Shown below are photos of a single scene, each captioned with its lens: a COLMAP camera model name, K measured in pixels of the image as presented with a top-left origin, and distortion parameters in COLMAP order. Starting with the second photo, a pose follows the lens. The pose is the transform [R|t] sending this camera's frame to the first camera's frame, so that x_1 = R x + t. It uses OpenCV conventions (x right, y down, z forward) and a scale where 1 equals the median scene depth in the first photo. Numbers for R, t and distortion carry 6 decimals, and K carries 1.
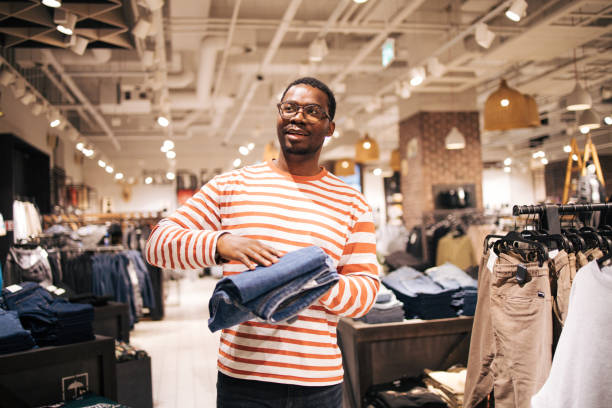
lens RADIAL K [[616.1, 0, 306.0], [0, 616.1, 204.0], [0, 0, 1]] dist [-0.053669, 0.009831]
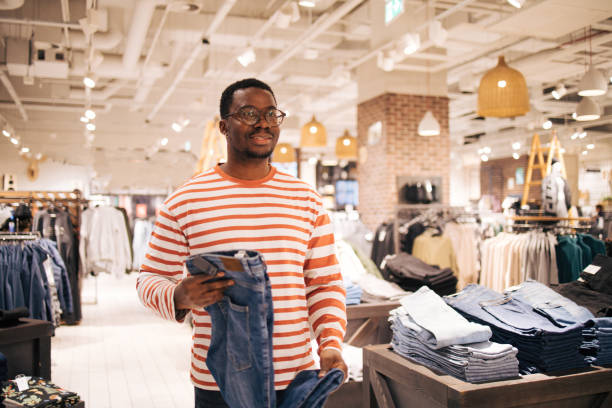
lens RADIAL K [[616.1, 0, 306.0], [0, 616.1, 204.0], [0, 0, 1]] dist [-0.053669, 0.009831]
pose [[0.988669, 0.041096, 0.144375, -0.052468], [-0.043452, 0.998968, 0.013206, 0.004119], [-0.143683, -0.019329, 0.989435, 0.134581]]
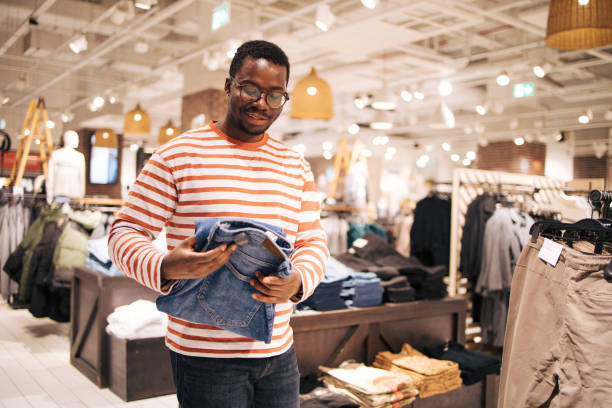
lens RADIAL K [[616.1, 0, 306.0], [0, 616.1, 204.0], [0, 0, 1]] dist [-0.053669, 0.009831]
pose [[0.903103, 0.078455, 0.422196, -0.070248], [-0.089433, 0.995973, 0.006225, 0.009569], [-0.420008, -0.043380, 0.906483, 0.066191]]
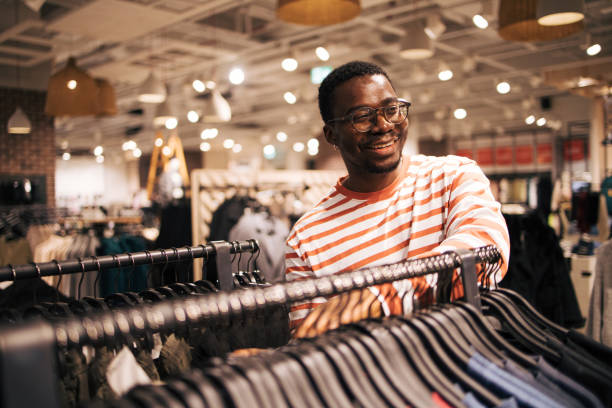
lens RADIAL K [[616.1, 0, 306.0], [0, 616.1, 204.0], [0, 0, 1]] dist [-0.053669, 0.009831]
pose [[0.813510, 0.013577, 0.581392, 0.074004], [-0.025459, 0.999600, 0.012281, -0.012213], [-0.580993, -0.024792, 0.813531, 0.080339]]
